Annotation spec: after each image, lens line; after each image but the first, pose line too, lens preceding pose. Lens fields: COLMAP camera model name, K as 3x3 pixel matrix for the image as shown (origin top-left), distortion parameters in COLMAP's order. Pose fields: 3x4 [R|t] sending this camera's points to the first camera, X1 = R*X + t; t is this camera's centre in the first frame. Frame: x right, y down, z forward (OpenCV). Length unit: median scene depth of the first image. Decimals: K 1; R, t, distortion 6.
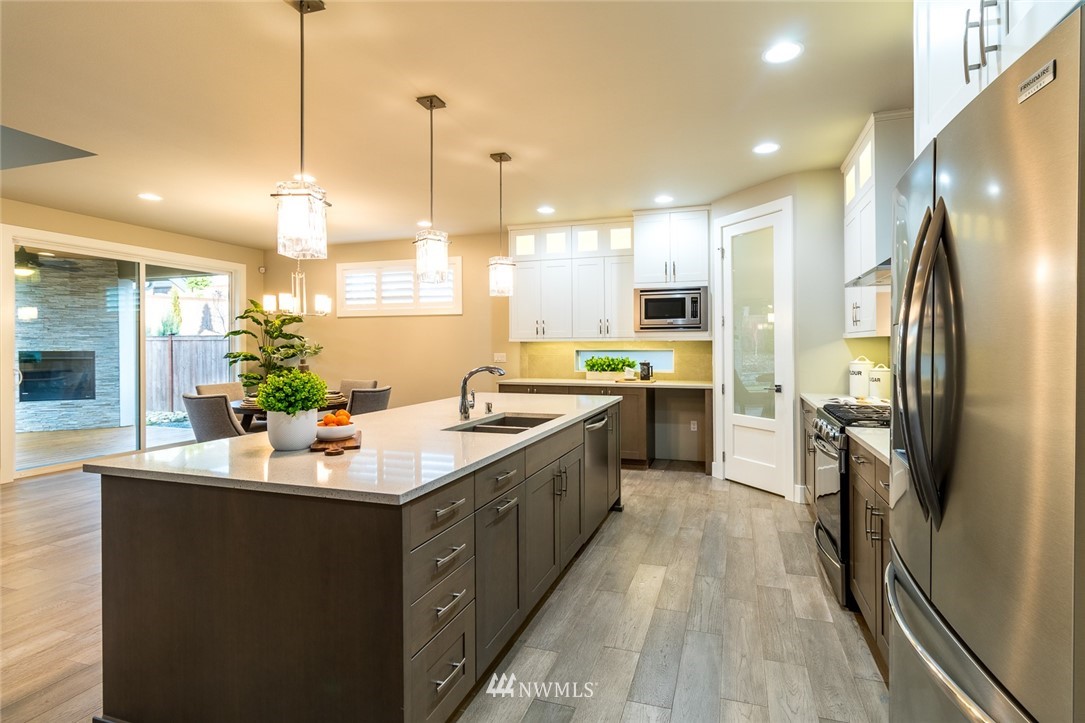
lens RADIAL K [[515.2, 0, 578.5], [0, 515.2, 351.7], [0, 0, 1]] dist [0.001253, 0.000646]
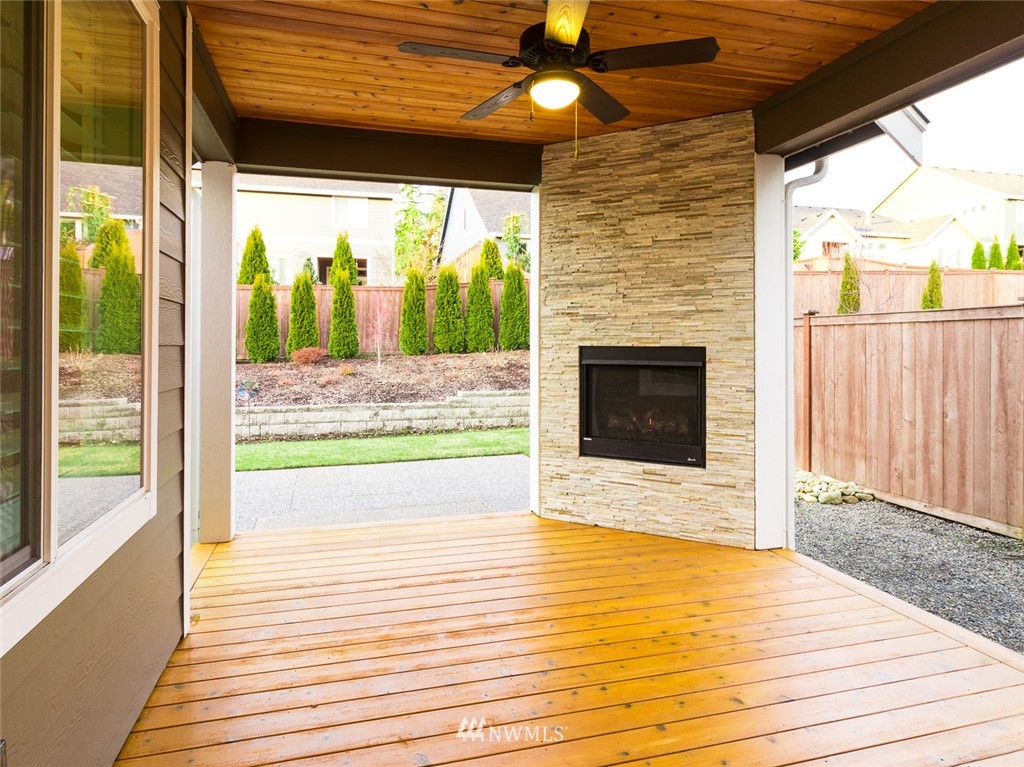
lens RADIAL K [[631.1, 0, 513.8], [0, 631.1, 344.2], [0, 0, 1]] dist [-0.000802, -0.000094]
pose [[0.544545, 0.002634, -0.838728, -1.017758], [-0.009245, 0.999953, -0.002862, -0.000708], [0.838681, 0.009312, 0.544544, 1.019994]]
